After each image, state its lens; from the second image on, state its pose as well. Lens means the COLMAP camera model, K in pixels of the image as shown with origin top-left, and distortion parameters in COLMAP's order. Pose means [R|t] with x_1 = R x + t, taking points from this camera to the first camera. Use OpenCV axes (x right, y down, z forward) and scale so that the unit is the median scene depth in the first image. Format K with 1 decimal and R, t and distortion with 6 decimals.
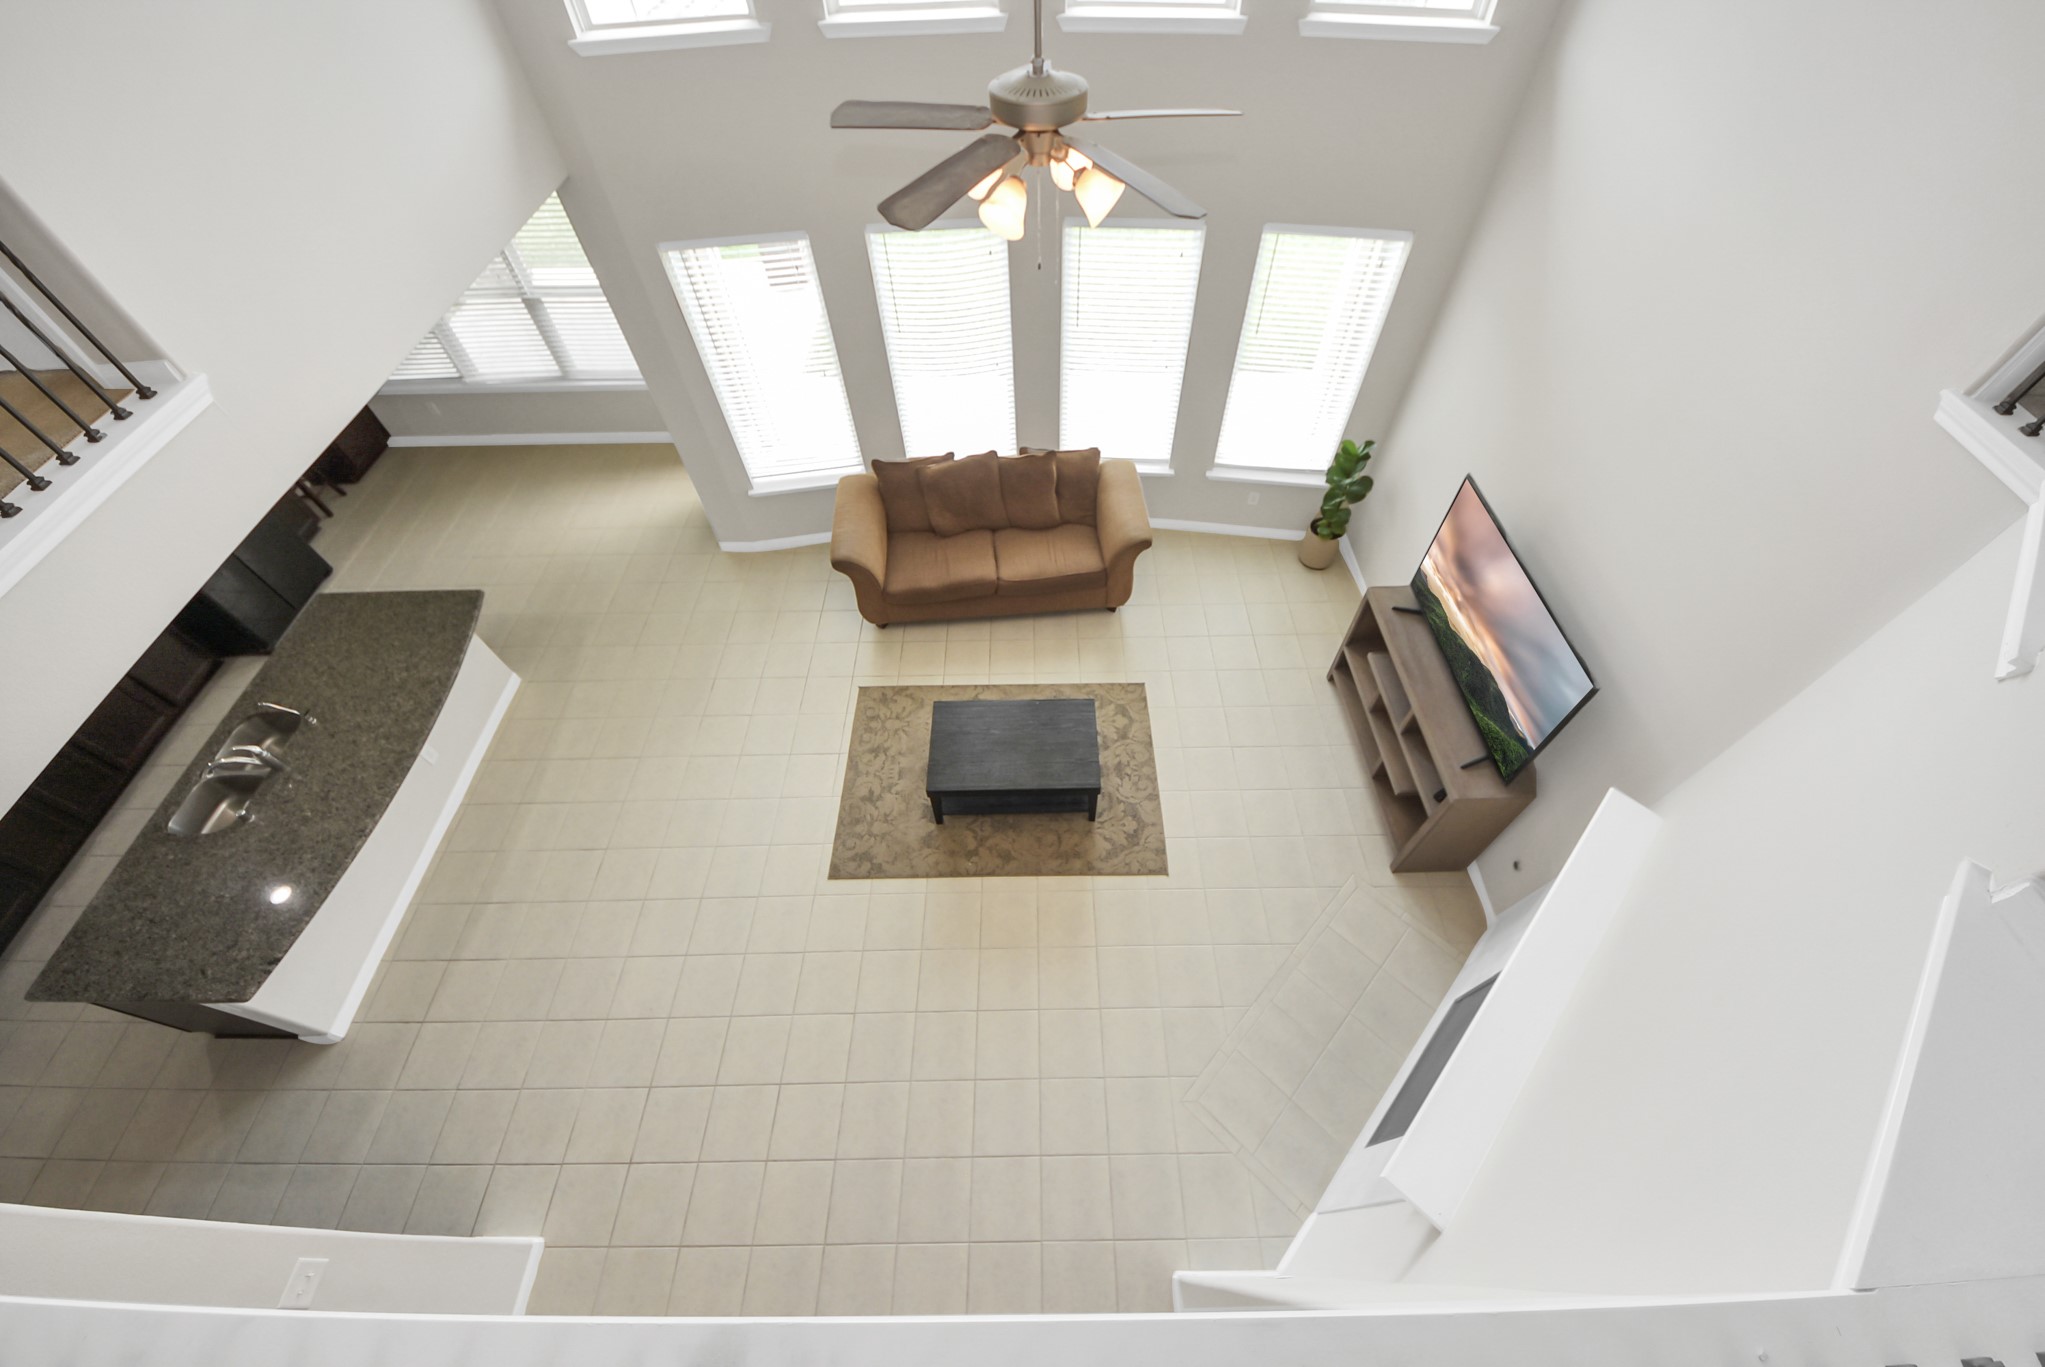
lens RADIAL K [[735.9, 0, 1027.7], [0, 735.9, 695.7], [0, 0, 1]] dist [0.013763, -0.000047]
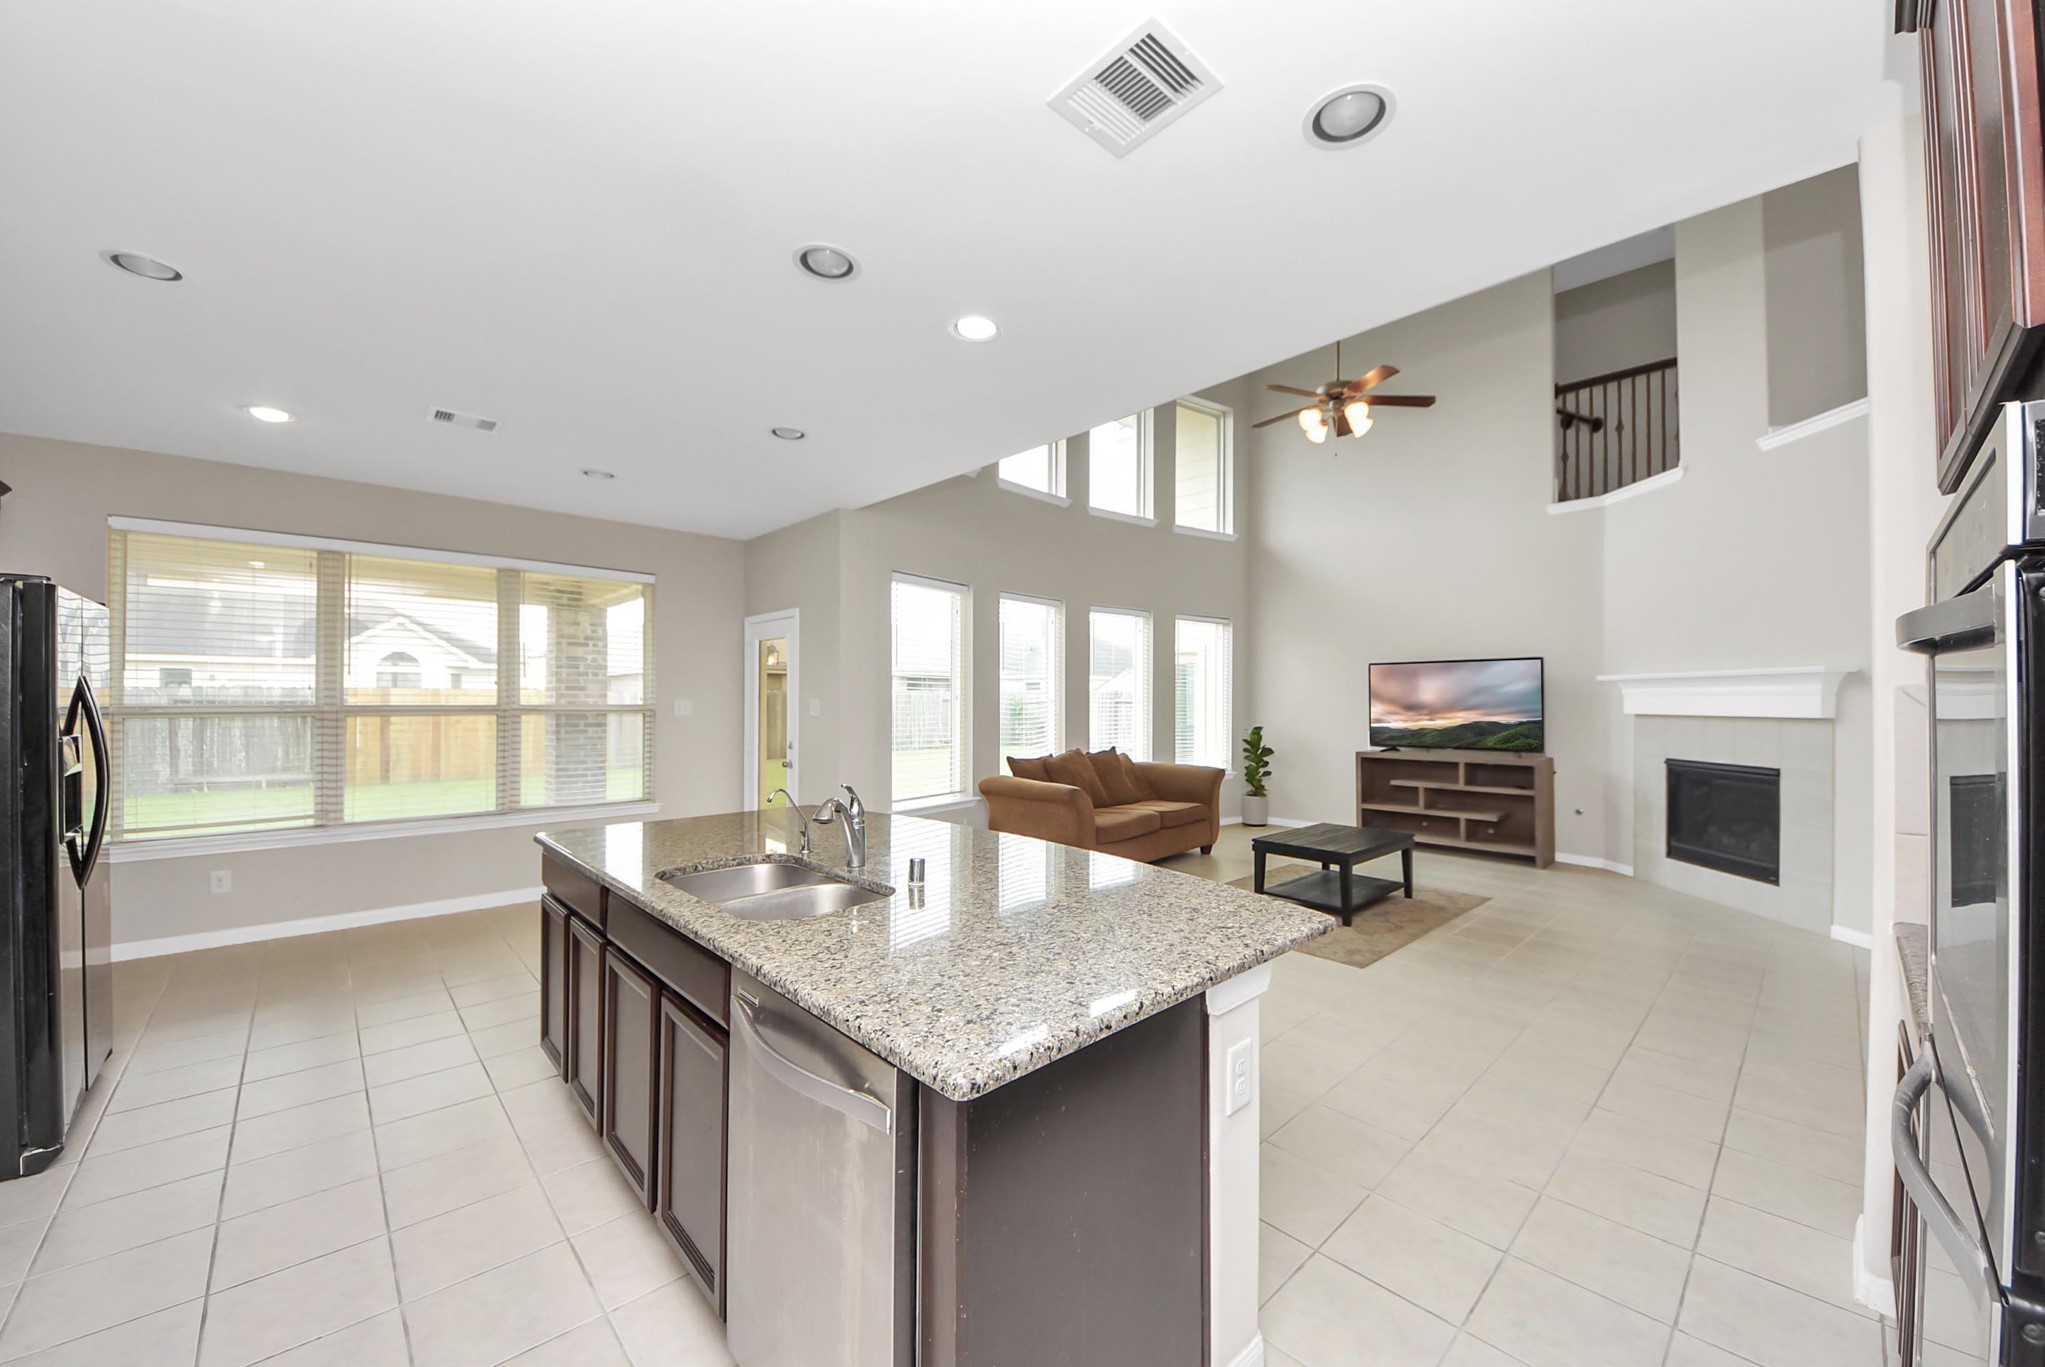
lens RADIAL K [[746.1, 0, 1037.1], [0, 746.1, 700.1], [0, 0, 1]] dist [0.021002, -0.015574]
pose [[0.732320, 0.027752, 0.680394, -1.102534], [0.531968, 0.600444, -0.597057, 0.366805], [-0.425108, 0.799185, 0.424954, 0.530454]]
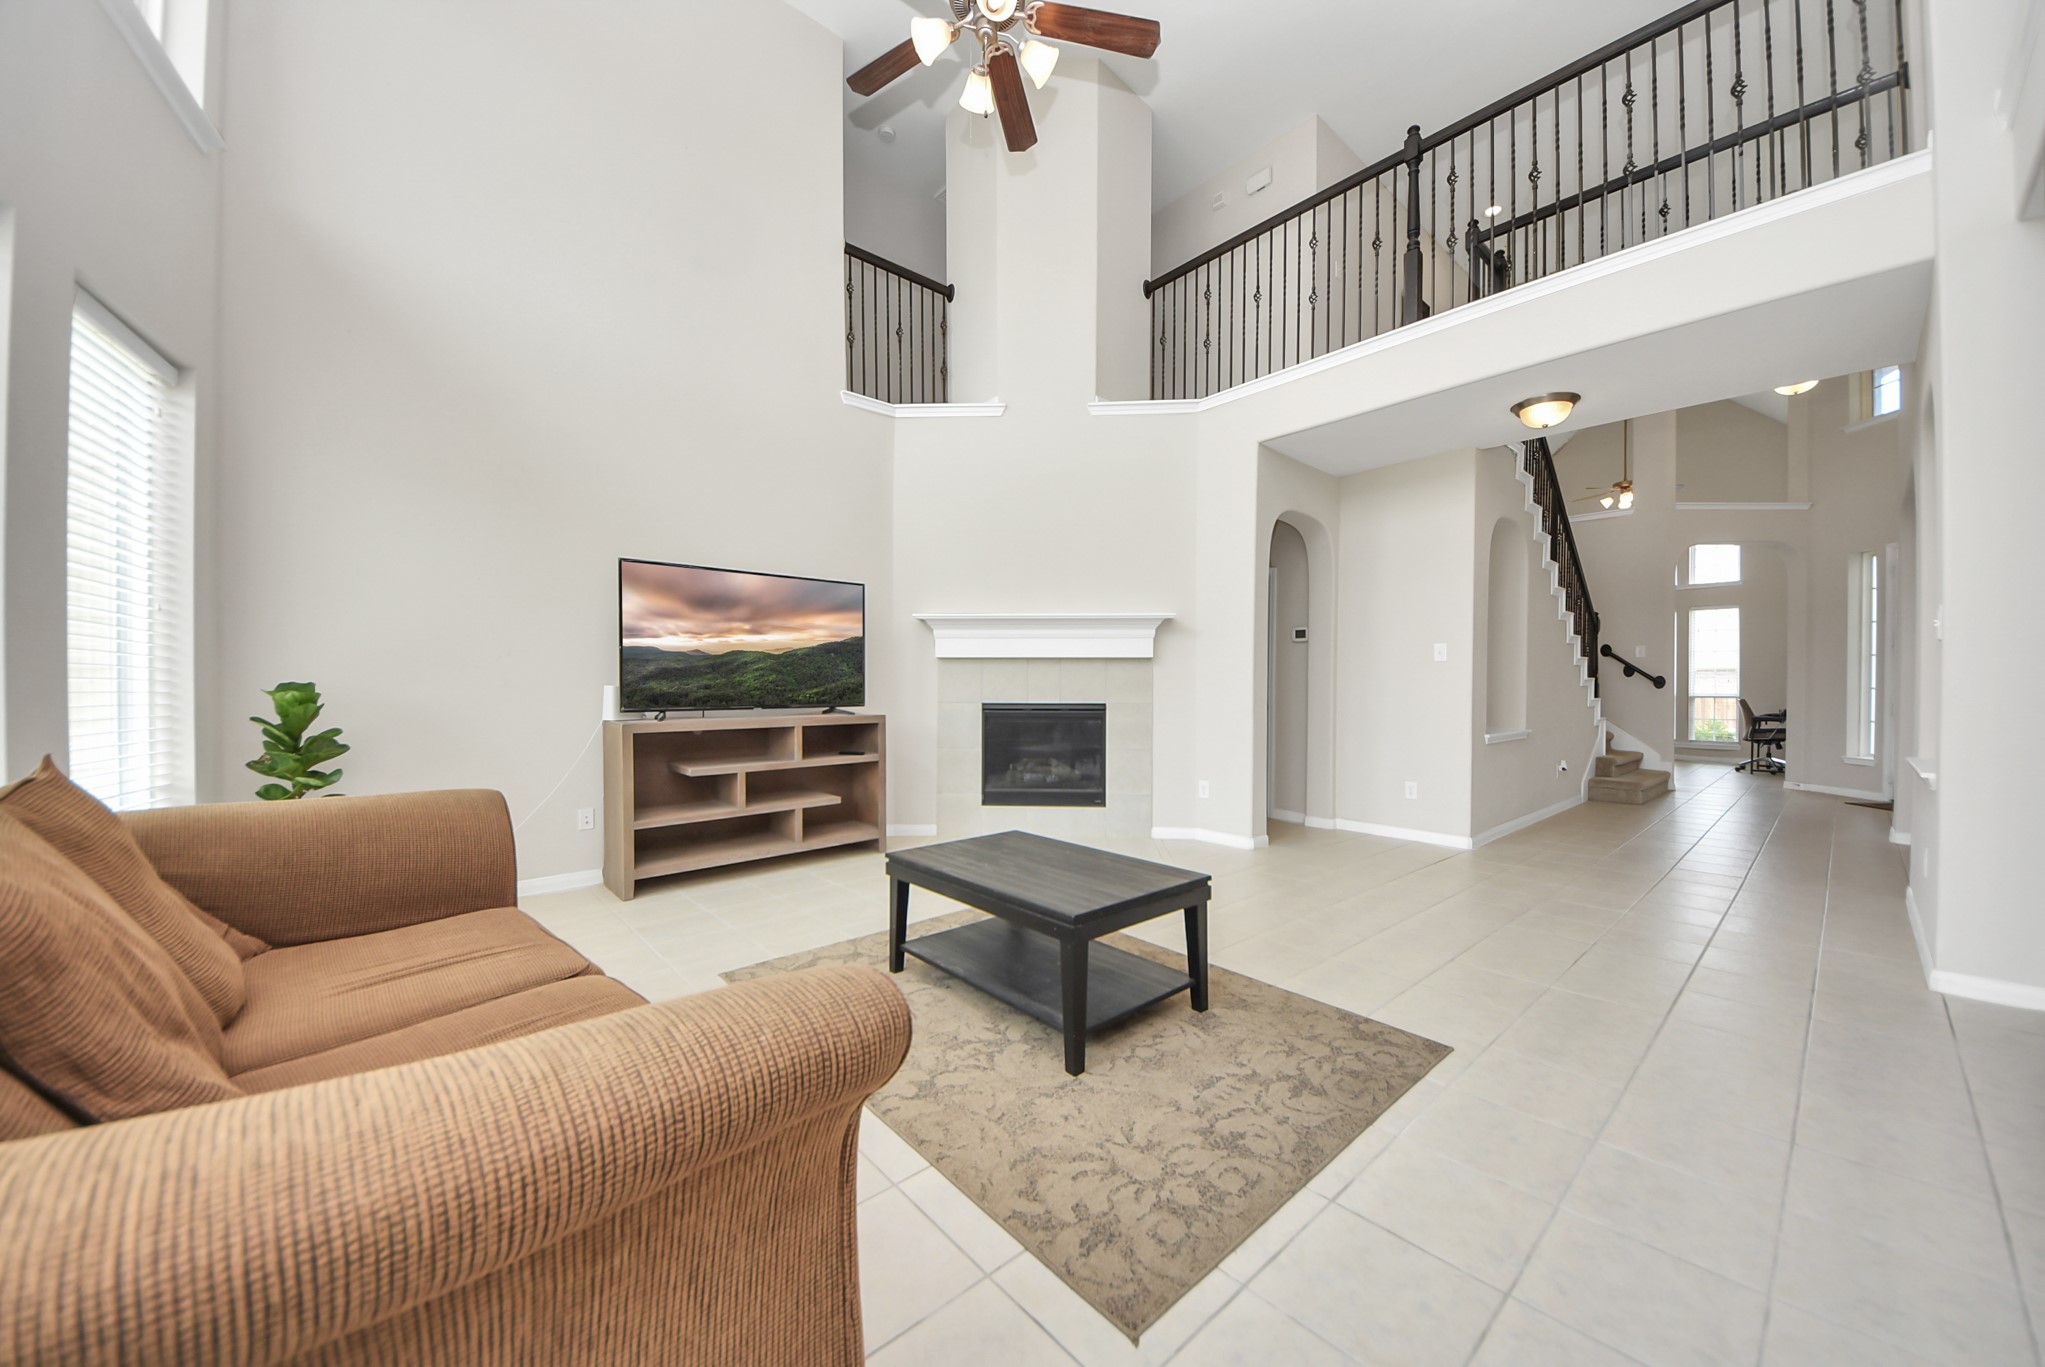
lens RADIAL K [[735.9, 0, 1027.7], [0, 735.9, 695.7], [0, 0, 1]] dist [0.013763, -0.000047]
pose [[-0.655171, 0.008970, 0.755428, -0.447631], [0.612710, 0.591287, 0.524373, -0.321705], [-0.441971, 0.806411, -0.392890, 1.096135]]
